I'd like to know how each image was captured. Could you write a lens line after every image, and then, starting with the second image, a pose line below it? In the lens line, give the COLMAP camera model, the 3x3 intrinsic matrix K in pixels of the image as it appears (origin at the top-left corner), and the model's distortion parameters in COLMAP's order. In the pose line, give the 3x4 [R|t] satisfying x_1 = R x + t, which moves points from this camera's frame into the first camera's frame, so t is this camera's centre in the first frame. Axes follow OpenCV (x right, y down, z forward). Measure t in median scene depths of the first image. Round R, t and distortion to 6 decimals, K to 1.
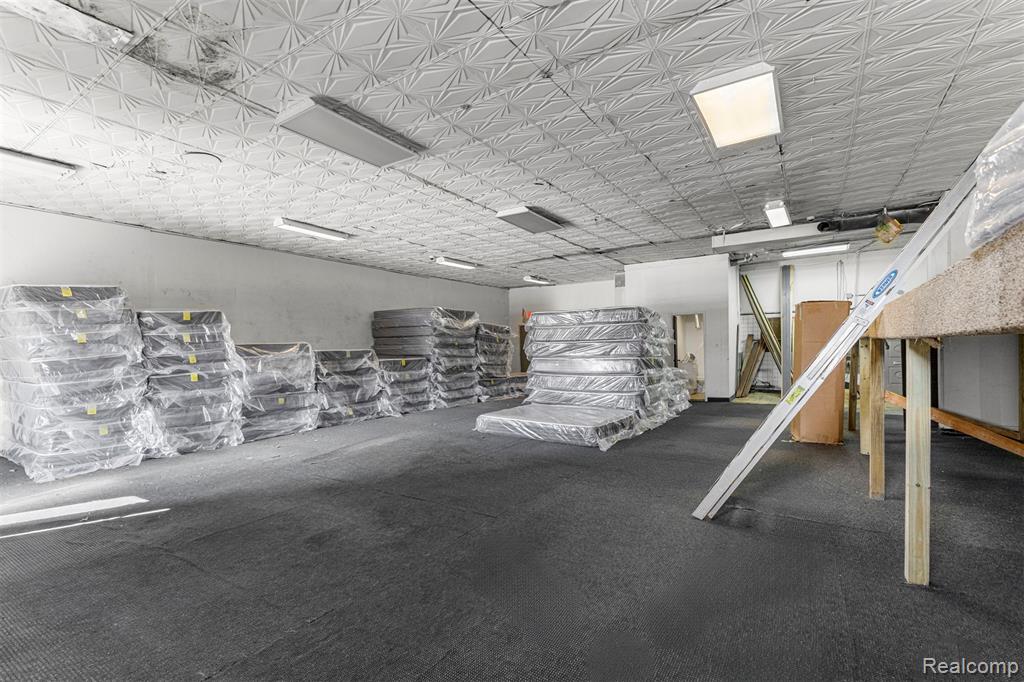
lens RADIAL K [[438.0, 0, 512.0], [0, 438.0, 341.0], [0, 0, 1]] dist [-0.000761, -0.000120]
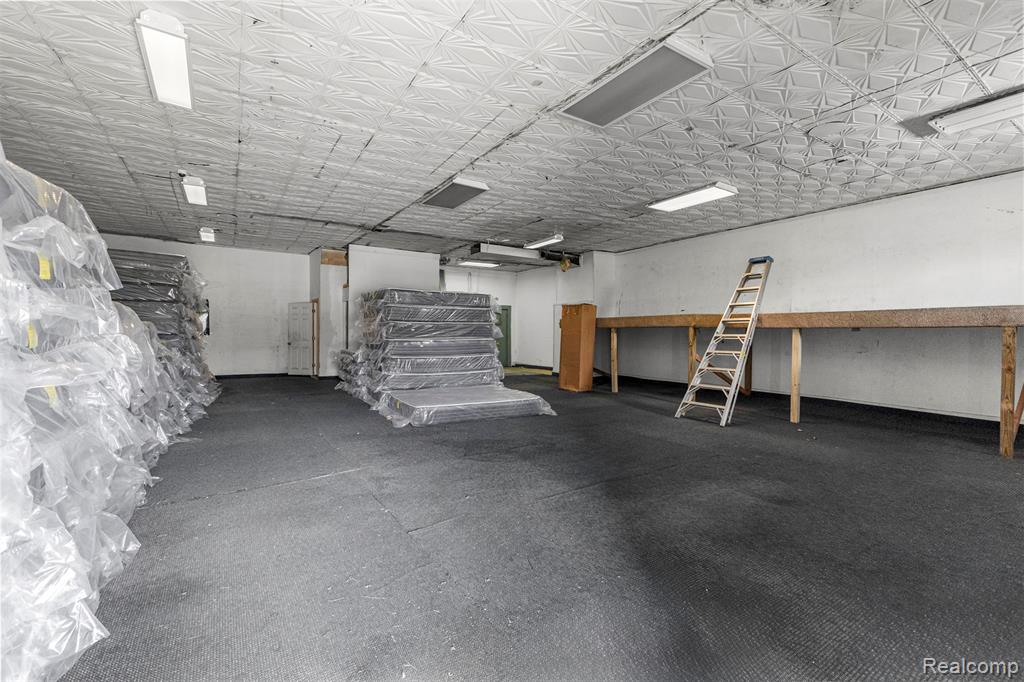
lens RADIAL K [[438.0, 0, 512.0], [0, 438.0, 341.0], [0, 0, 1]] dist [-0.000761, -0.000120]
pose [[0.372324, -0.011673, 0.928029, -0.793067], [-0.007267, 0.999854, 0.015492, 0.016258], [-0.928074, -0.012512, 0.372185, 0.564176]]
